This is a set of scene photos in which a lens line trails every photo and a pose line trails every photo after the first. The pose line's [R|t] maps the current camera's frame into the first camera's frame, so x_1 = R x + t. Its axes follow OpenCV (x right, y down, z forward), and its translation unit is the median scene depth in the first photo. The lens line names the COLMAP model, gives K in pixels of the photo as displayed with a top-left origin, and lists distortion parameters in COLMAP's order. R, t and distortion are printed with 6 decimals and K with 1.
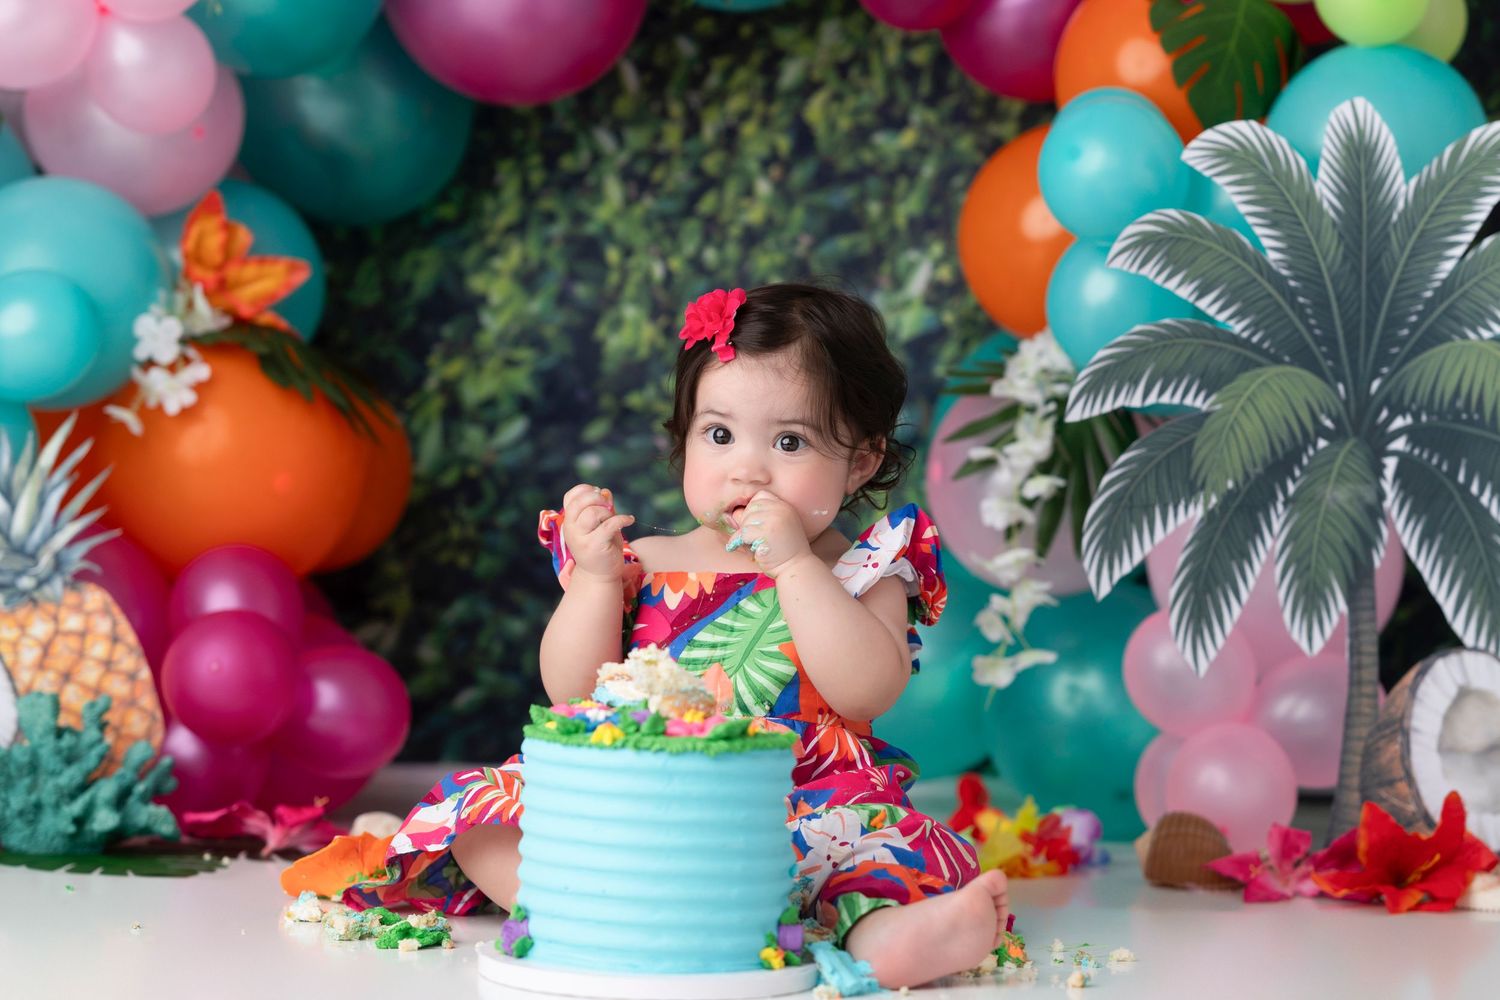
lens RADIAL K [[4383.2, 0, 864.4], [0, 4383.2, 501.0], [0, 0, 1]] dist [-0.019297, 0.000000]
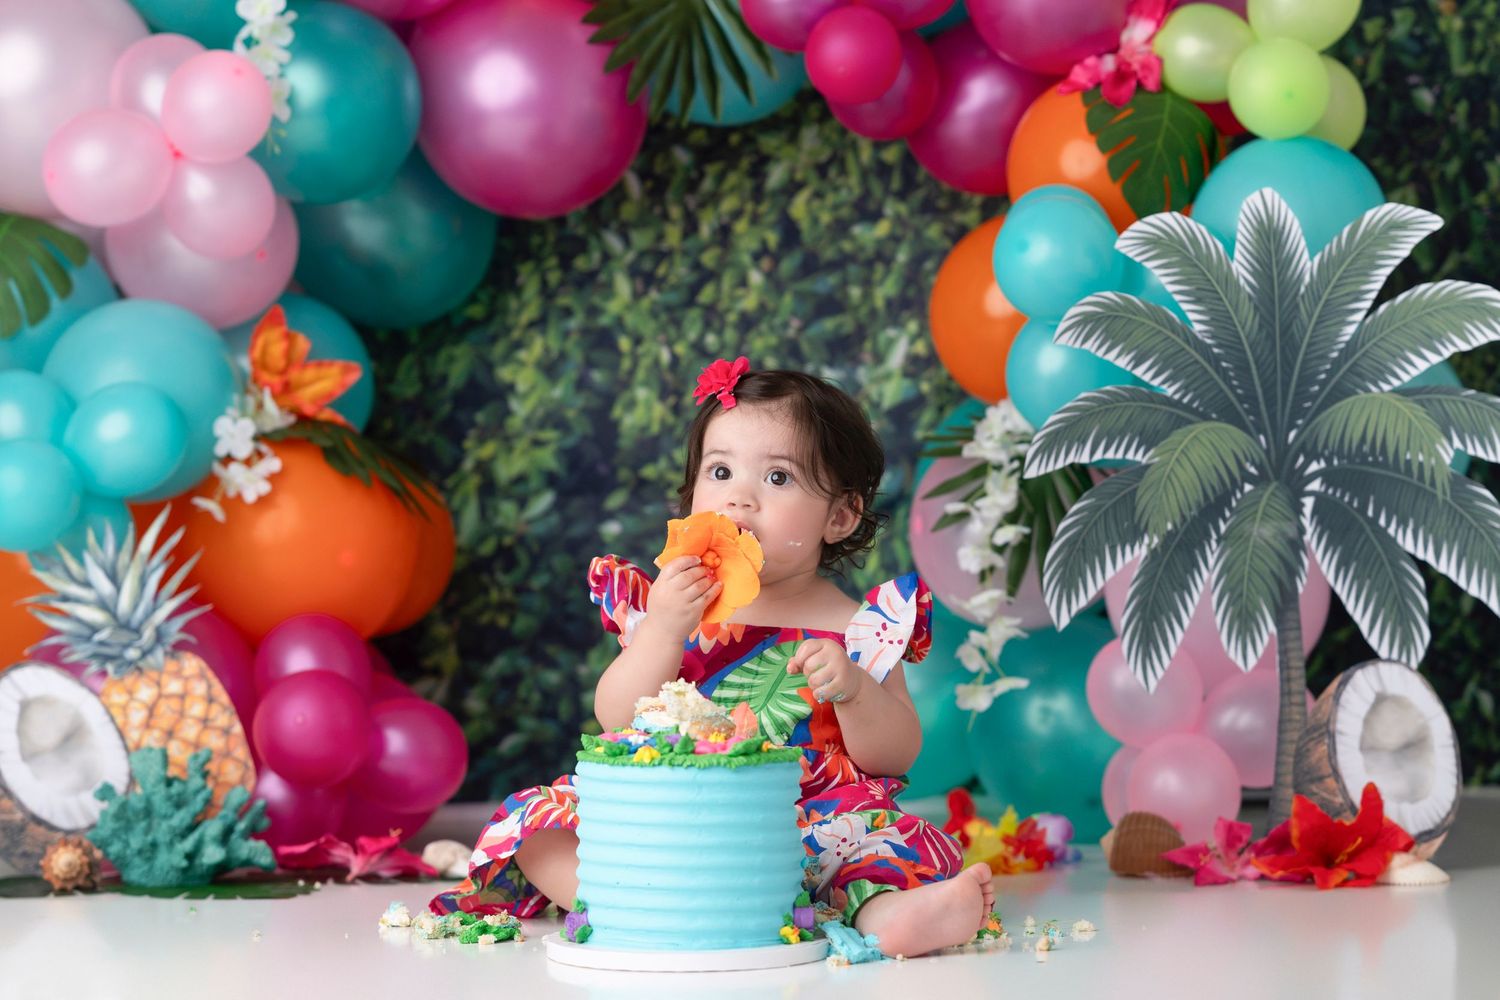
lens RADIAL K [[4852.0, 0, 794.1], [0, 4852.0, 453.3], [0, 0, 1]] dist [-0.013075, 0.000000]
pose [[0.999006, -0.041263, -0.016872, 0.006557], [0.040916, 0.998953, -0.020455, -0.000892], [0.017698, 0.019744, 0.999648, -0.270262]]
